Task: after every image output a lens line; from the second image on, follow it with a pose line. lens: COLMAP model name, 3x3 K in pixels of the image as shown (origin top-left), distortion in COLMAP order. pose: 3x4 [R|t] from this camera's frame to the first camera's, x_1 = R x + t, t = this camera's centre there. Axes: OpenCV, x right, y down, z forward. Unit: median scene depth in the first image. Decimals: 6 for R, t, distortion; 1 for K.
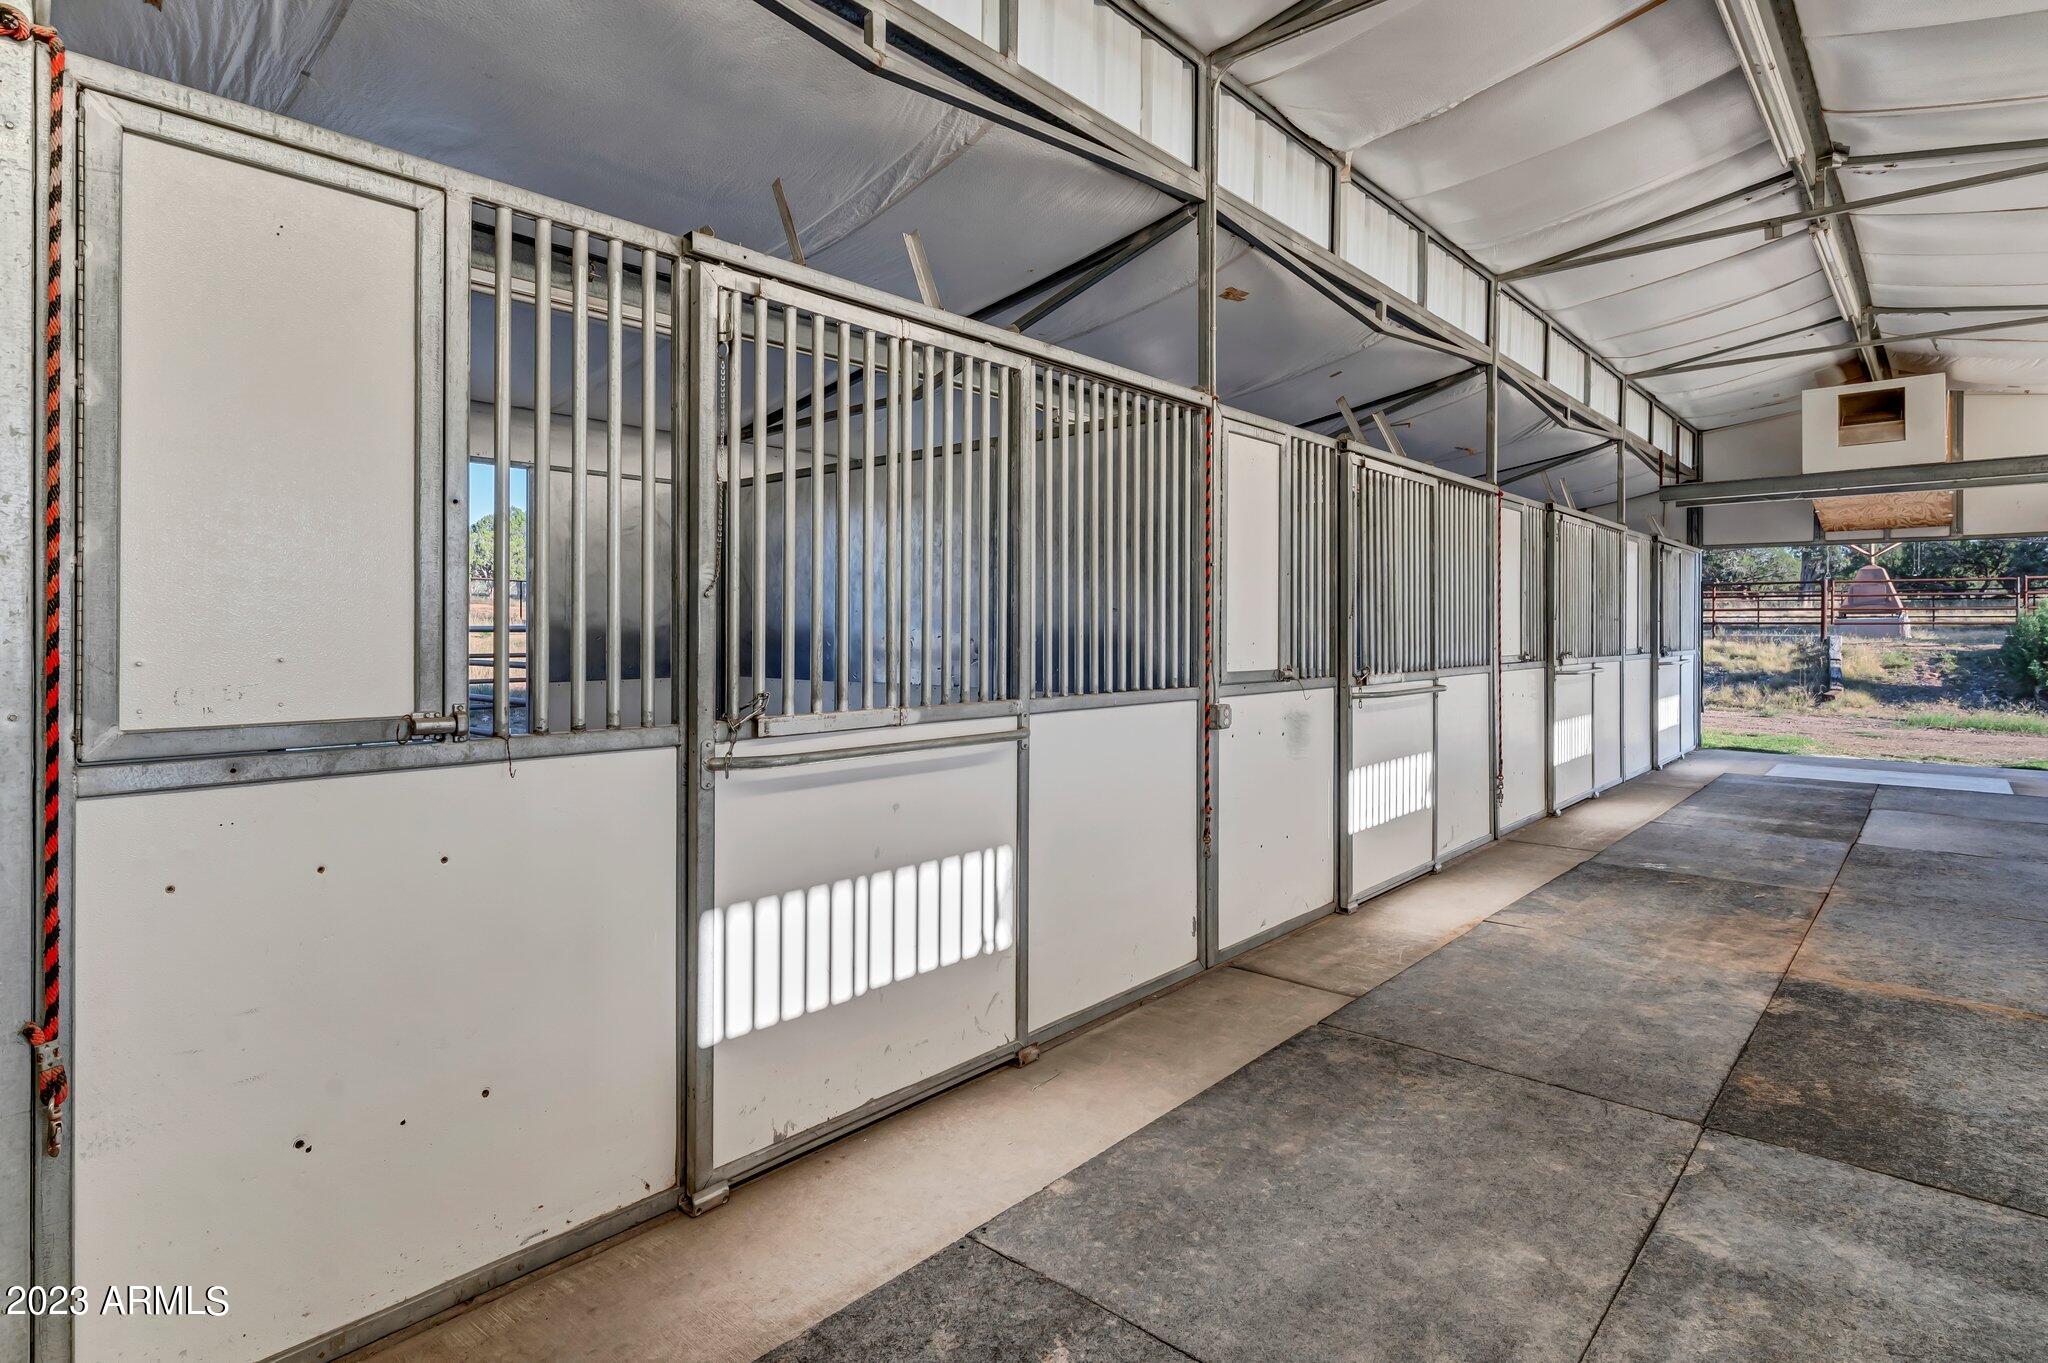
lens RADIAL K [[1063.7, 0, 1026.2], [0, 1063.7, 630.3], [0, 0, 1]] dist [-0.001806, 0.001307]
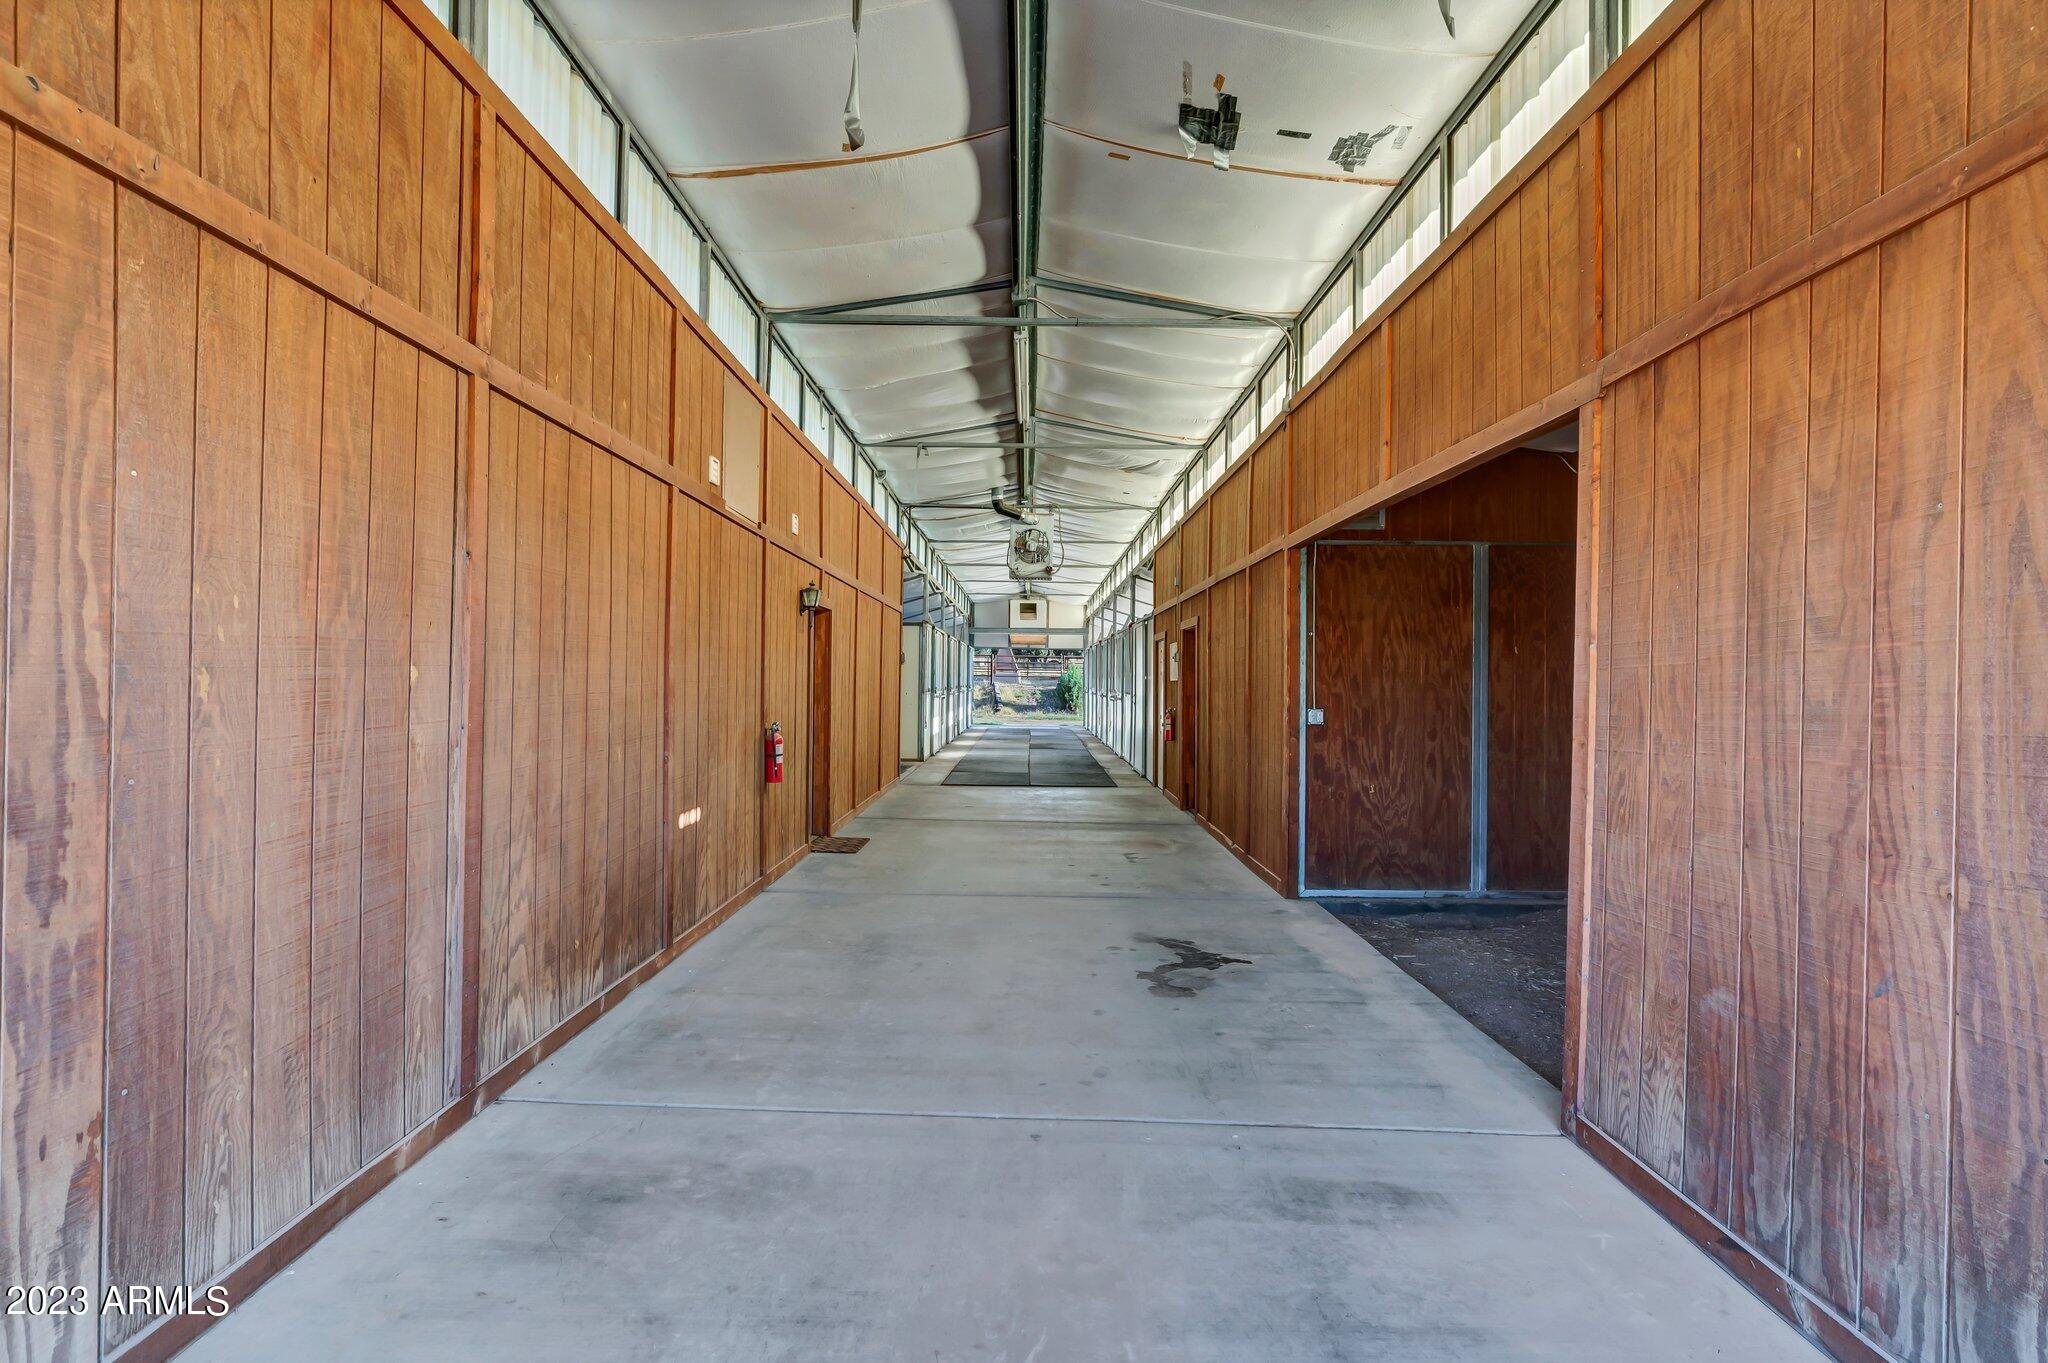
lens RADIAL K [[1063.7, 0, 1023.7], [0, 1063.7, 681.5], [0, 0, 1]] dist [-0.001806, 0.001307]
pose [[0.756048, 0.012356, 0.654399, -2.810344], [-0.018646, 0.999823, 0.002664, -0.008932], [-0.654250, -0.014216, 0.756144, -3.035052]]
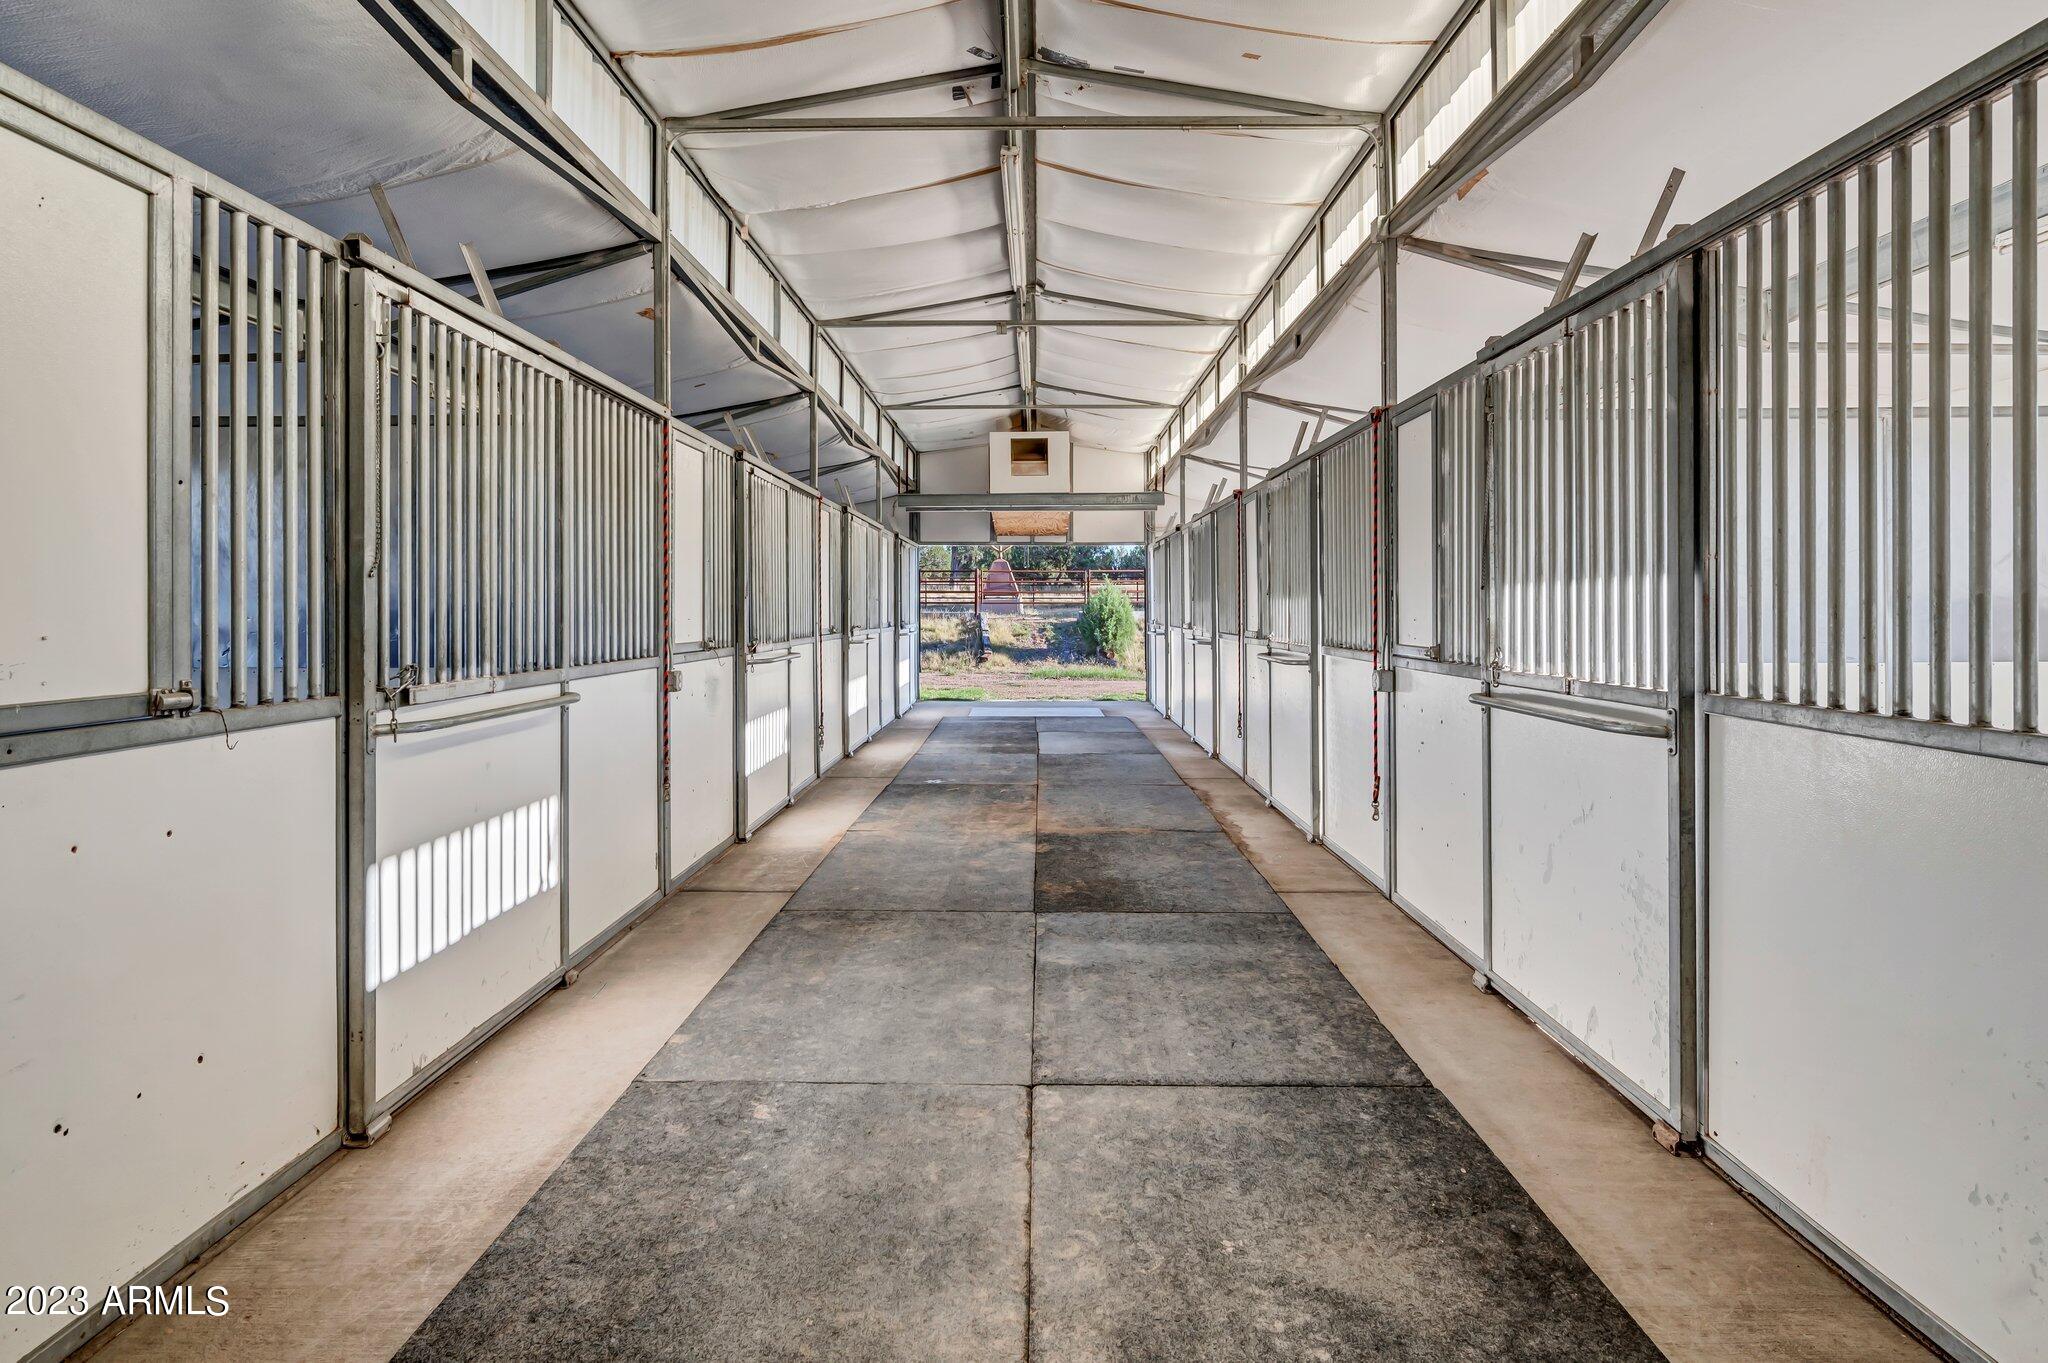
lens RADIAL K [[1063.7, 0, 1020.5], [0, 1063.7, 612.4], [0, 0, 1]] dist [-0.001806, 0.001307]
pose [[0.761239, -0.004463, 0.648456, -0.291387], [0.002694, 0.999989, 0.003721, 0.001177], [-0.648466, -0.001086, 0.761243, -0.150564]]
